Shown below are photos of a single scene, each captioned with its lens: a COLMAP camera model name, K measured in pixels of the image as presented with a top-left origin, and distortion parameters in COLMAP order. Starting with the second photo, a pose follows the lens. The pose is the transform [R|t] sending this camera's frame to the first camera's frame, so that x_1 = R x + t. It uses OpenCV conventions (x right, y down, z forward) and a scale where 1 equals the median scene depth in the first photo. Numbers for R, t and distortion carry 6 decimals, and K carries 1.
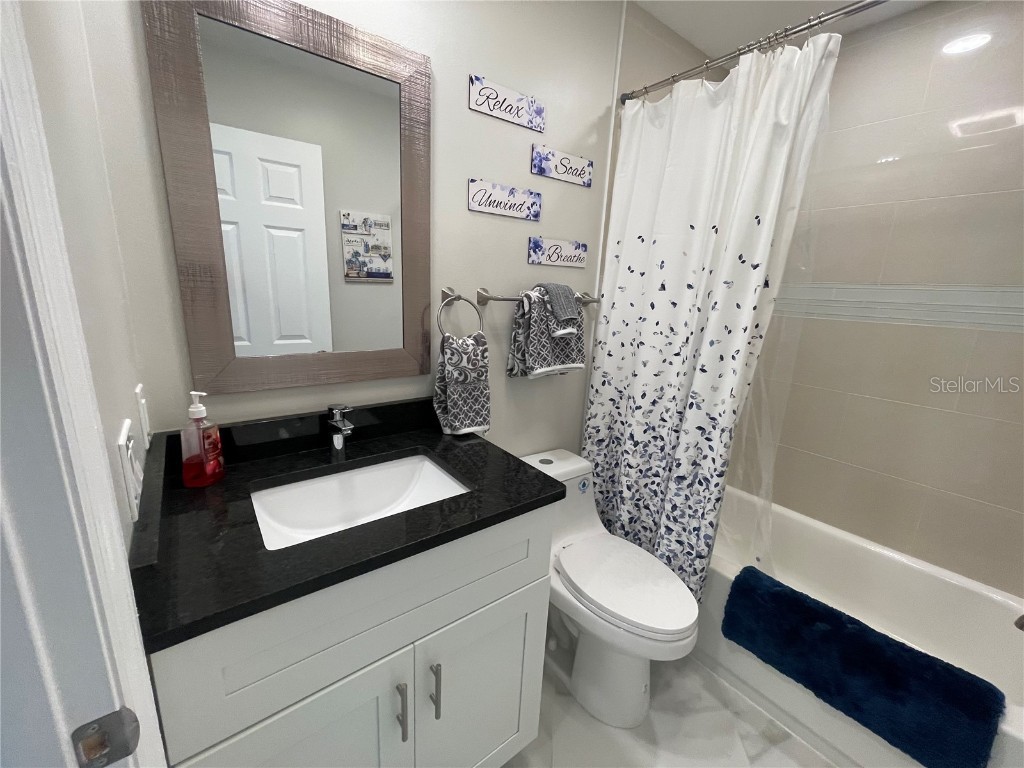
lens RADIAL K [[411.6, 0, 516.6], [0, 411.6, 385.6], [0, 0, 1]] dist [-0.004150, 0.001164]
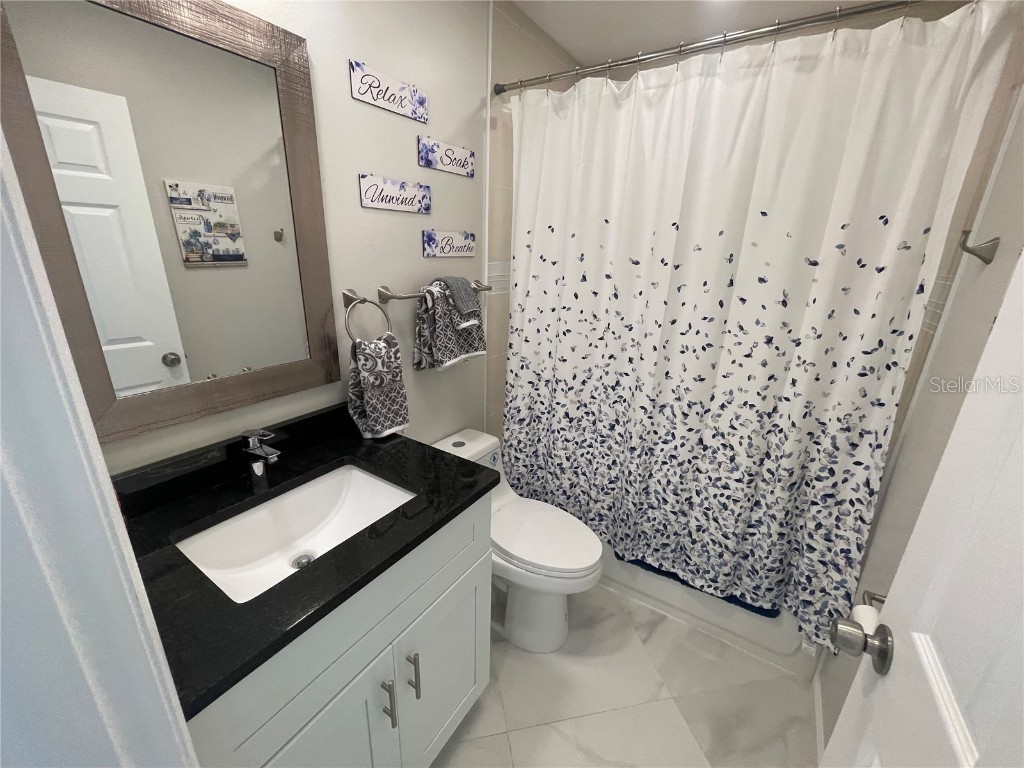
lens RADIAL K [[411.6, 0, 513.2], [0, 411.6, 382.0], [0, 0, 1]] dist [-0.004150, 0.001164]
pose [[0.943678, -0.116629, 0.309629, -0.124347], [0.087696, 0.990511, 0.105822, -0.089901], [-0.319033, -0.072709, 0.944950, -0.048463]]
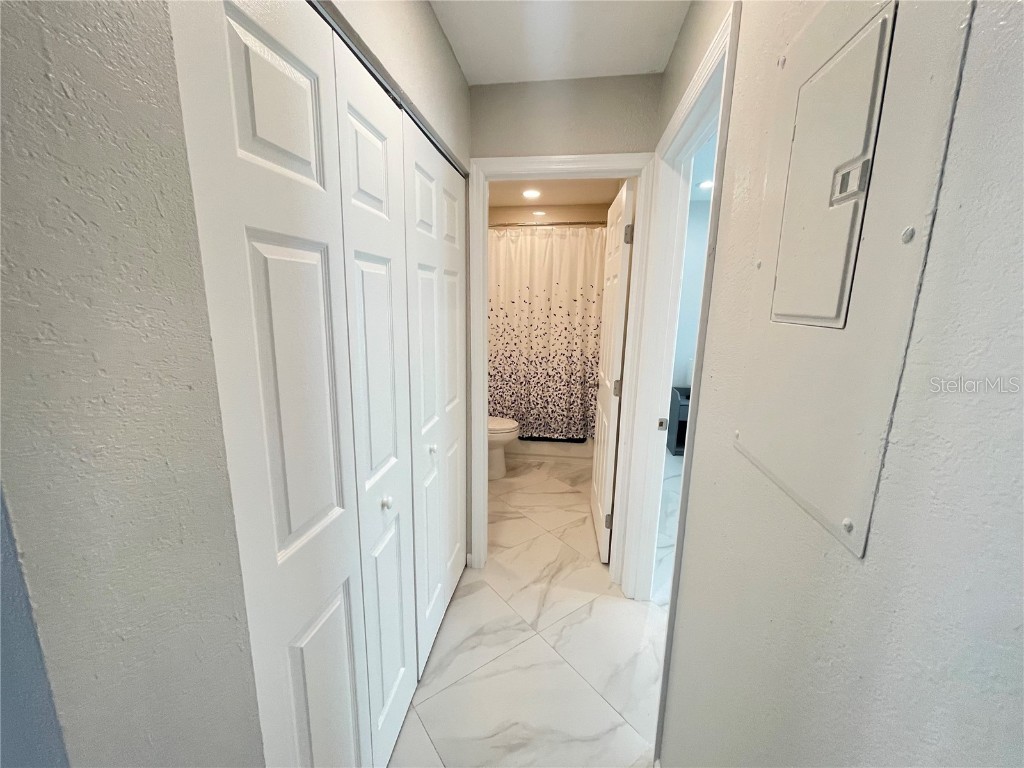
lens RADIAL K [[411.6, 0, 507.8], [0, 411.6, 386.9], [0, 0, 1]] dist [-0.004150, 0.001164]
pose [[0.722278, -0.174302, 0.669278, -1.525217], [0.178514, 0.981914, 0.063072, 0.131109], [-0.668167, 0.073920, 0.740330, -1.136615]]
